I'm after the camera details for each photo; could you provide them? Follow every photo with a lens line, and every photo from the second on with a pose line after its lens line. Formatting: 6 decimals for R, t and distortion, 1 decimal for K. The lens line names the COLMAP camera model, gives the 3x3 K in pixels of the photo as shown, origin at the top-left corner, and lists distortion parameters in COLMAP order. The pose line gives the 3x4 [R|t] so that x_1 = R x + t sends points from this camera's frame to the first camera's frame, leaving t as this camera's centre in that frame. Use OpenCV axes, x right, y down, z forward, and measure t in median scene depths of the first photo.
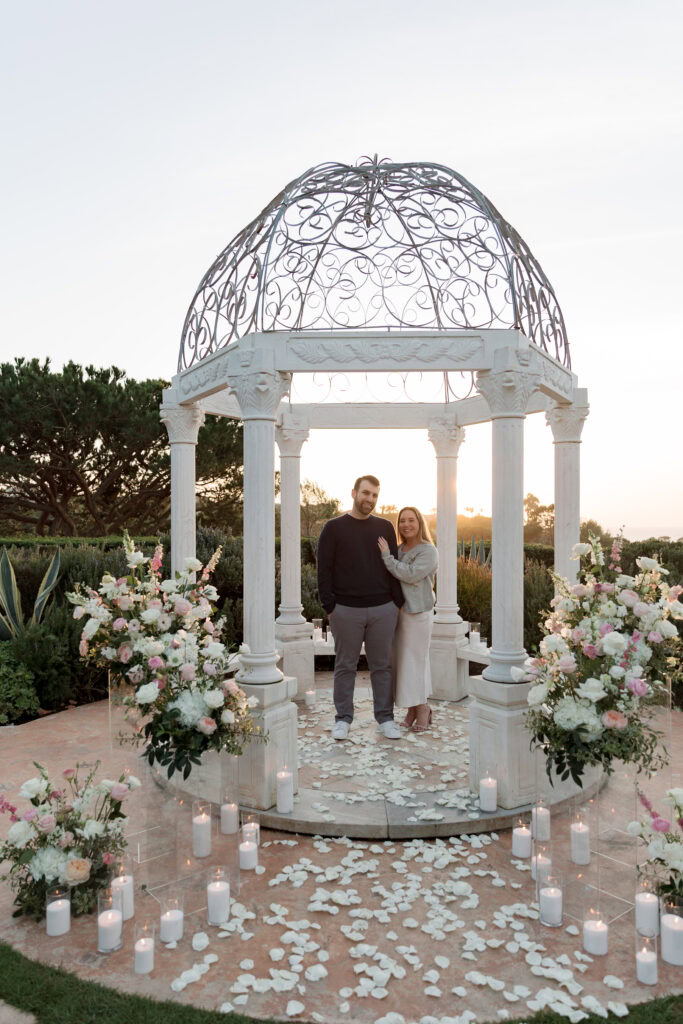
lens RADIAL K [[738.7, 0, 341.5], [0, 738.7, 512.0], [0, 0, 1]] dist [0.006001, -0.002202]
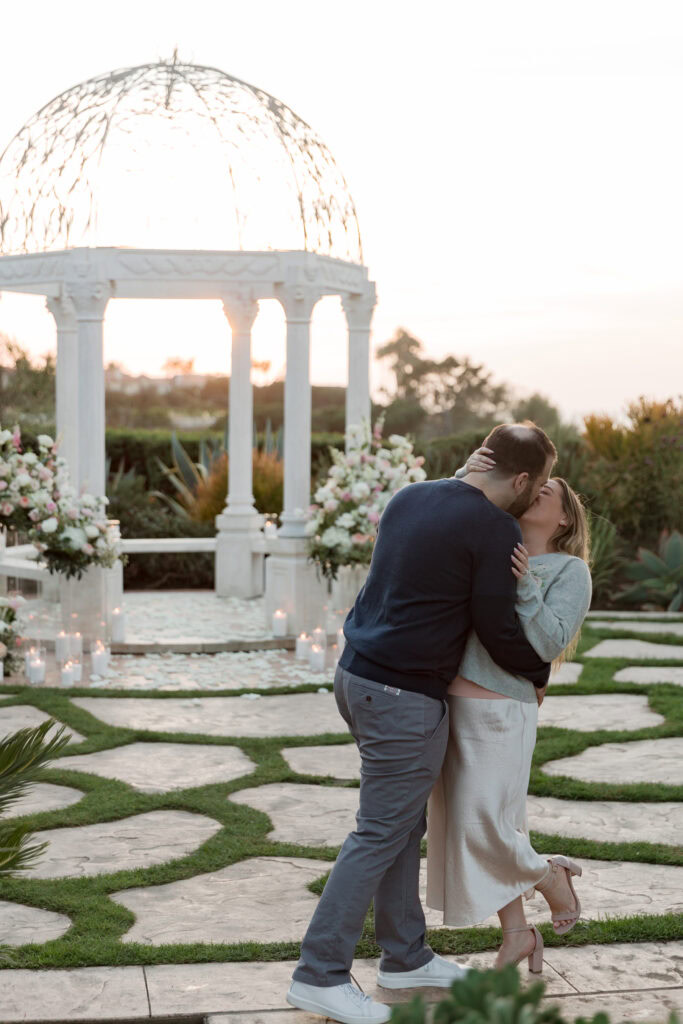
lens RADIAL K [[1759.0, 0, 341.5], [0, 1759.0, 512.0], [0, 0, 1]] dist [-0.025956, -0.019961]
pose [[0.976439, -0.008060, 0.215643, -0.374381], [-0.009194, 0.996841, 0.078890, -0.050942], [-0.215598, -0.079014, 0.973280, -2.096045]]
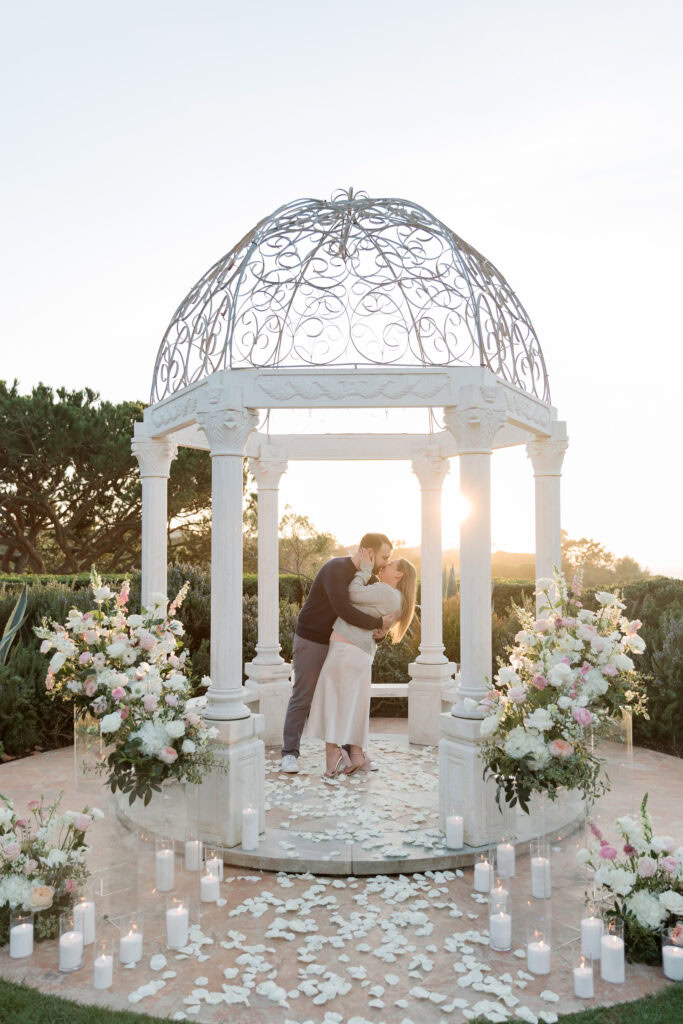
lens RADIAL K [[834.2, 0, 341.5], [0, 834.2, 512.0], [0, 0, 1]] dist [0.000468, 0.006169]
pose [[0.999994, -0.000752, -0.003467, 0.054838], [0.000607, 0.999135, -0.041588, -0.000976], [0.003495, 0.041586, 0.999129, -0.150496]]
